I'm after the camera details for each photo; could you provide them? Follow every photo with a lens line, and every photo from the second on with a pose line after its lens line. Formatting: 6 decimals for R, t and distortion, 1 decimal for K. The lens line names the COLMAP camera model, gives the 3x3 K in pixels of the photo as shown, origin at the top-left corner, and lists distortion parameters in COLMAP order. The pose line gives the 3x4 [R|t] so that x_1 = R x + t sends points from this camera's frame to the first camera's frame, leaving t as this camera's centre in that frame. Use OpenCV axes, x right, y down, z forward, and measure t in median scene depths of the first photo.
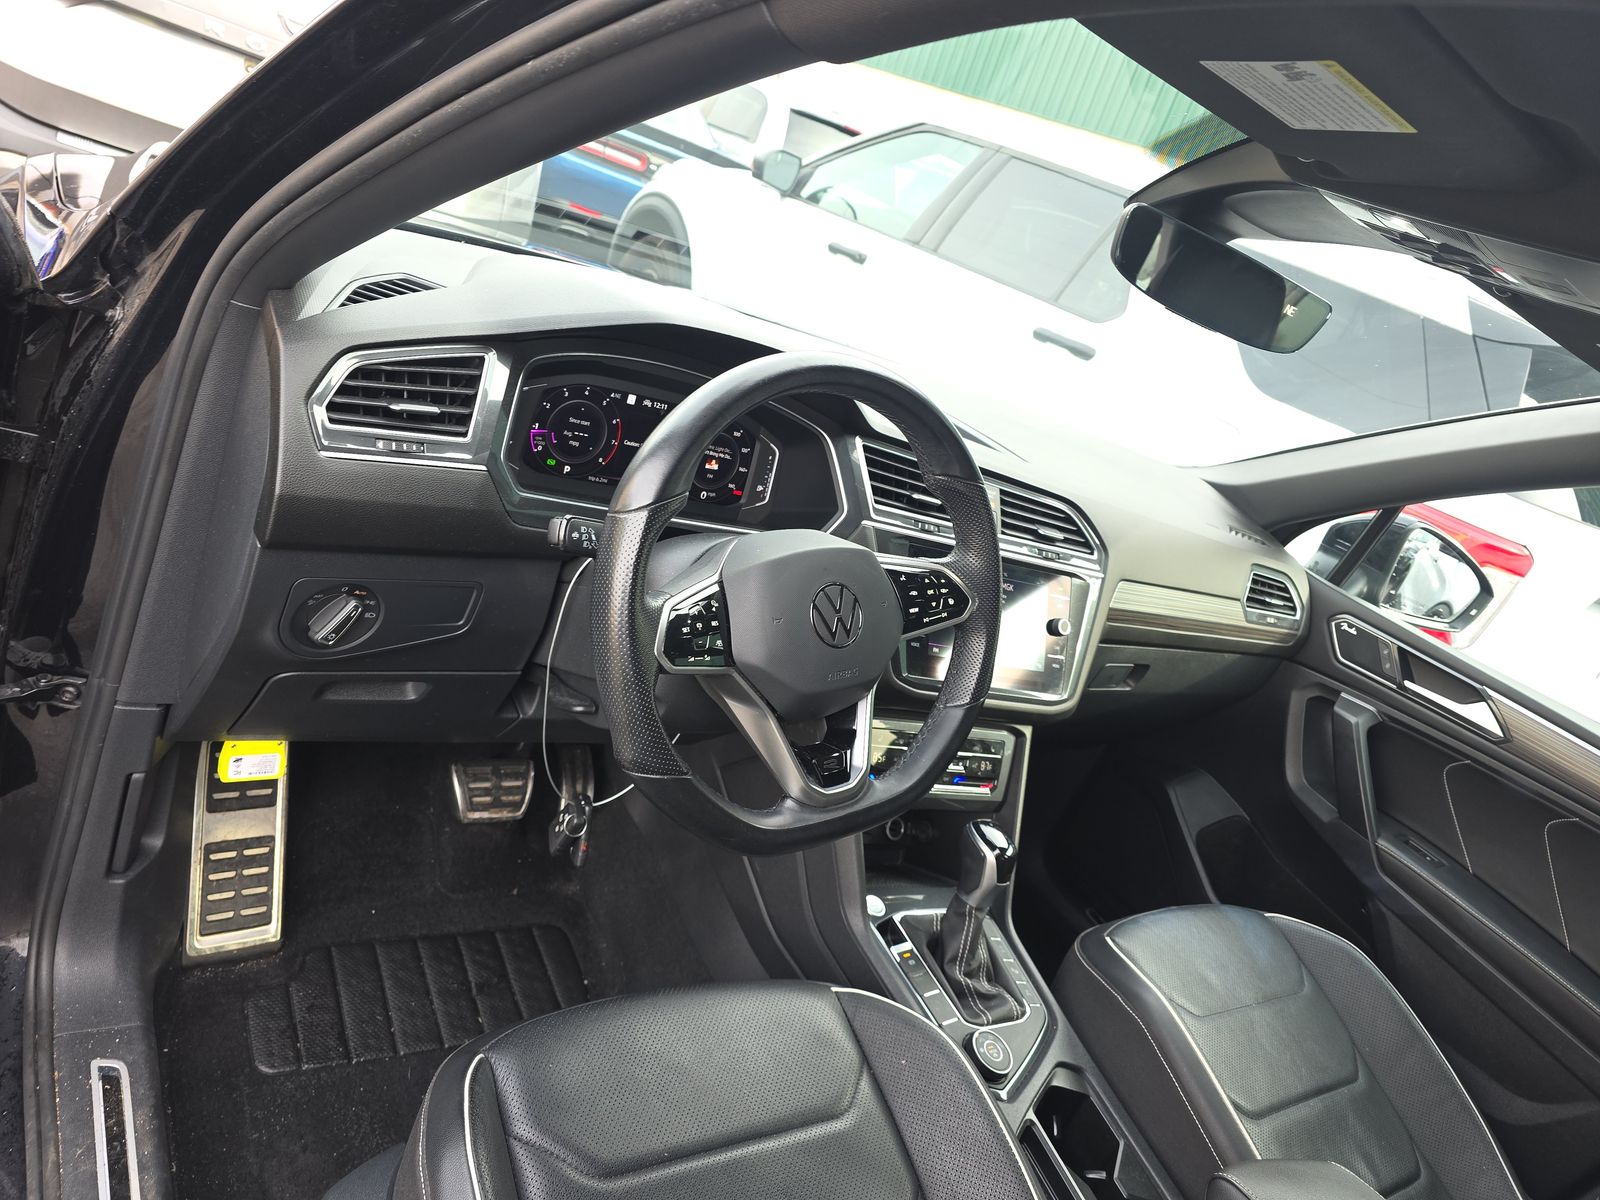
lens RADIAL K [[1091.1, 0, 800.0], [0, 1091.1, 600.0], [0, 0, 1]] dist [0.067761, -0.055059]
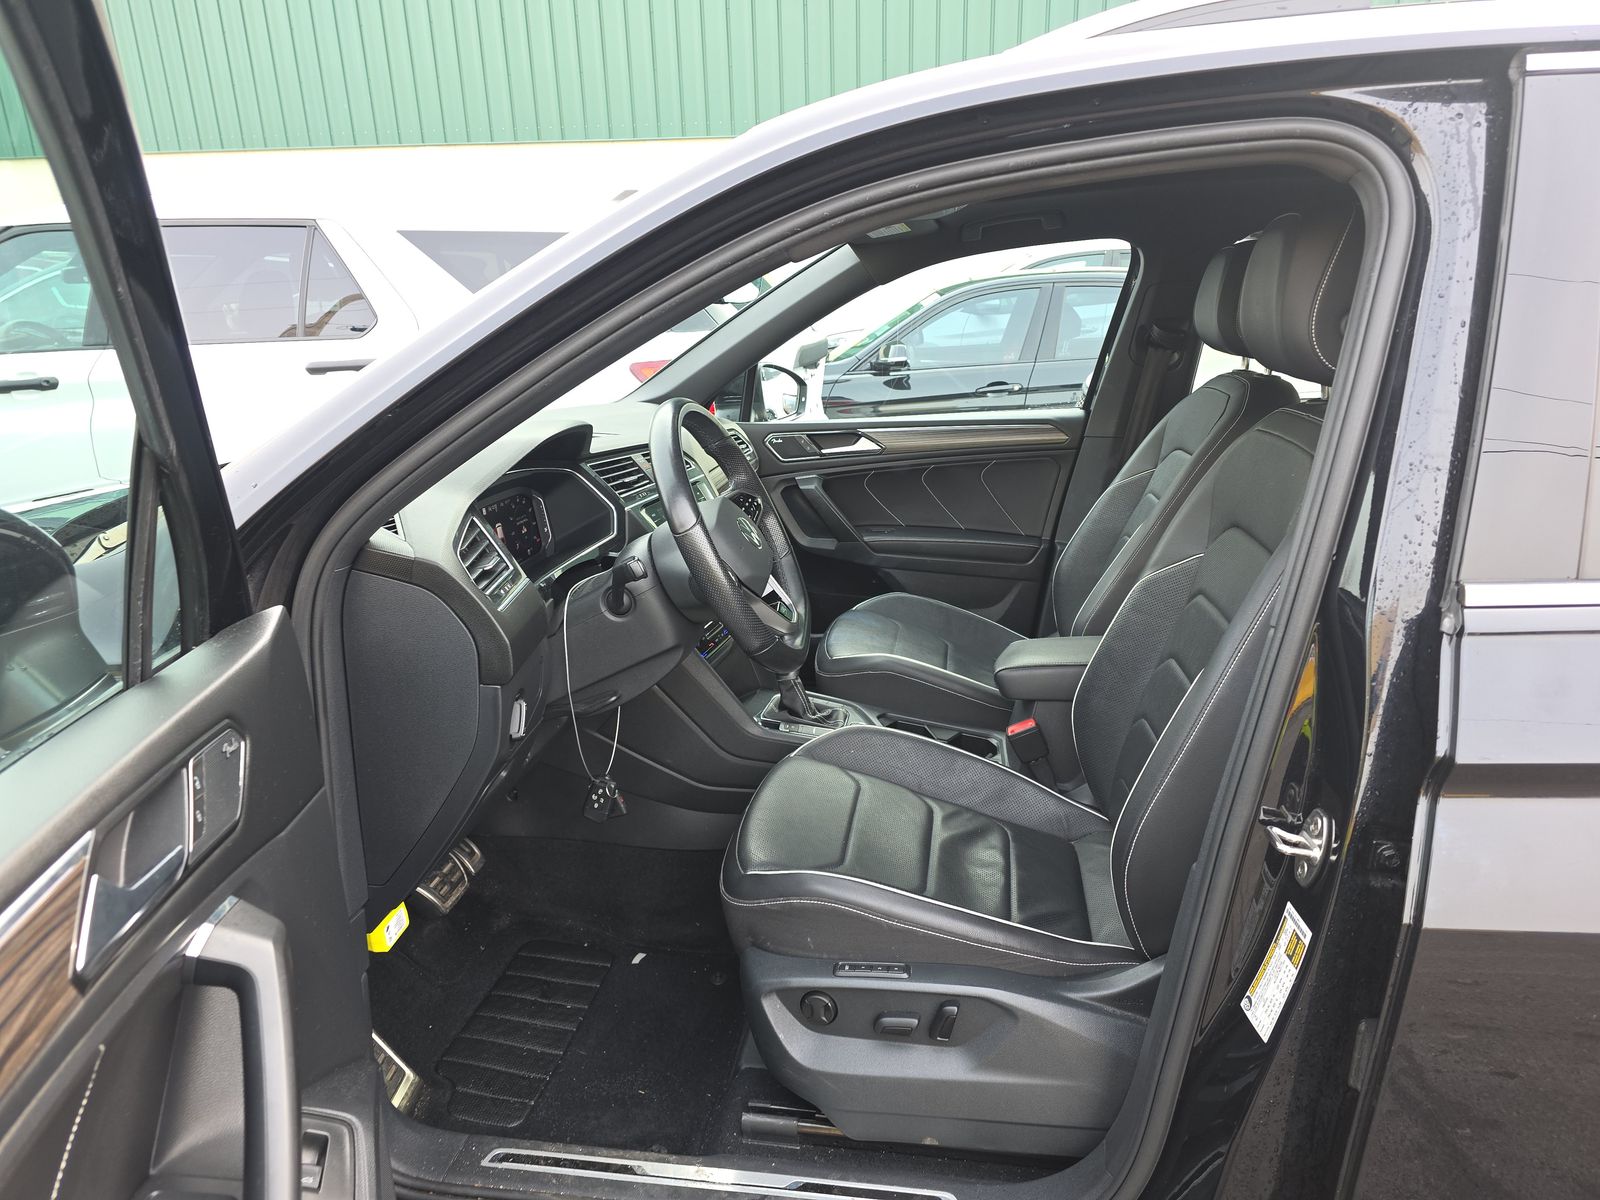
lens RADIAL K [[1091.1, 0, 800.0], [0, 1091.1, 600.0], [0, 0, 1]] dist [0.067761, -0.055059]
pose [[0.596844, -0.552103, 0.582203, -0.709600], [0.519126, 0.818990, 0.244467, -0.207951], [-0.611789, 0.156328, 0.775420, -0.270341]]
